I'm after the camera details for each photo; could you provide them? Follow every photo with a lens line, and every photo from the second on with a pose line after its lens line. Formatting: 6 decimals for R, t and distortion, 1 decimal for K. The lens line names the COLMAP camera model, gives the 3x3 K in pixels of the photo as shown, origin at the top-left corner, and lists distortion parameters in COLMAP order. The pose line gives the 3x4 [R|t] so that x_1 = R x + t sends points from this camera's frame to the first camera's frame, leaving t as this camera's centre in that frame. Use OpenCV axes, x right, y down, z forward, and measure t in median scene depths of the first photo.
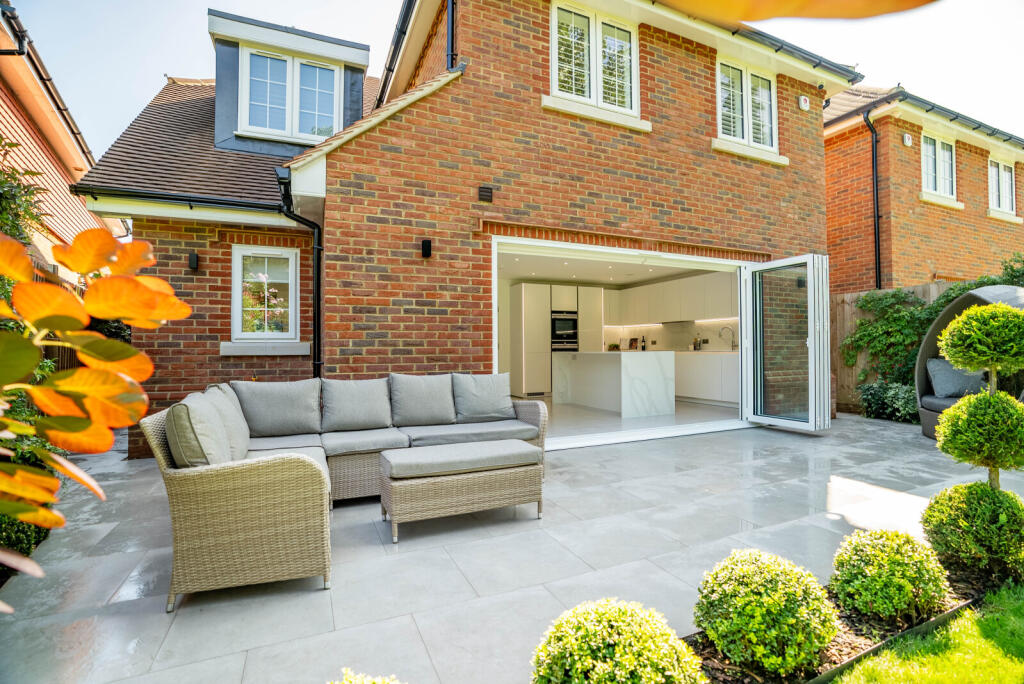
lens RADIAL K [[473.0, 0, 520.2], [0, 473.0, 341.1], [0, 0, 1]] dist [-0.071539, 0.033054]
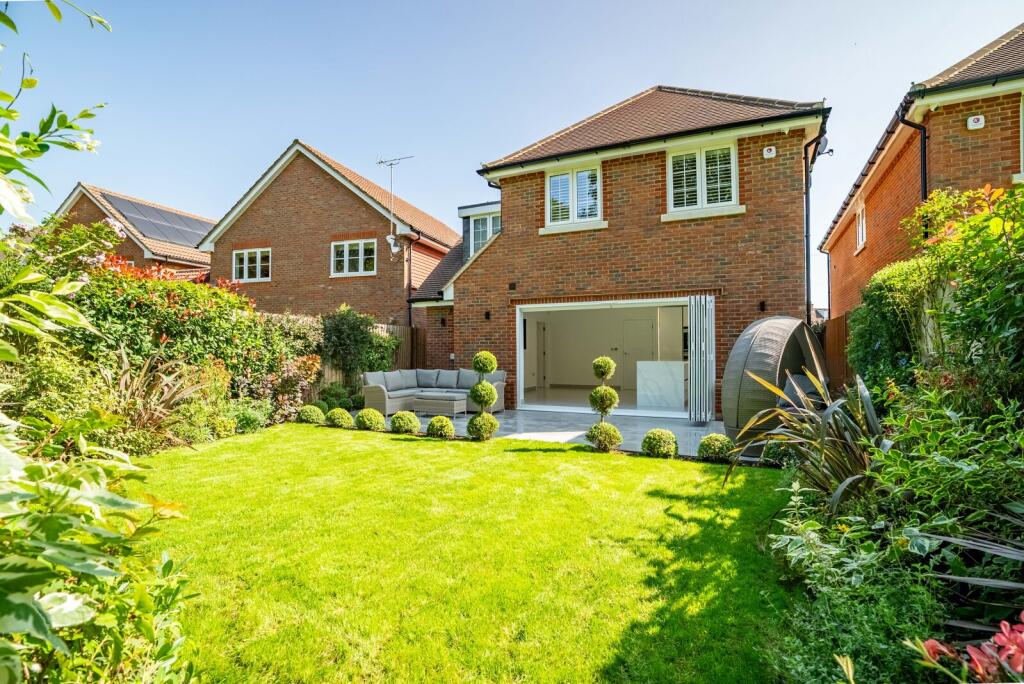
lens RADIAL K [[514.9, 0, 530.5], [0, 514.9, 320.3], [0, 0, 1]] dist [-0.038393, 0.000800]
pose [[0.640562, -0.033084, -0.767193, 1.445073], [0.013323, 0.999400, -0.031973, -0.068315], [0.767791, 0.010259, 0.640619, -0.353169]]
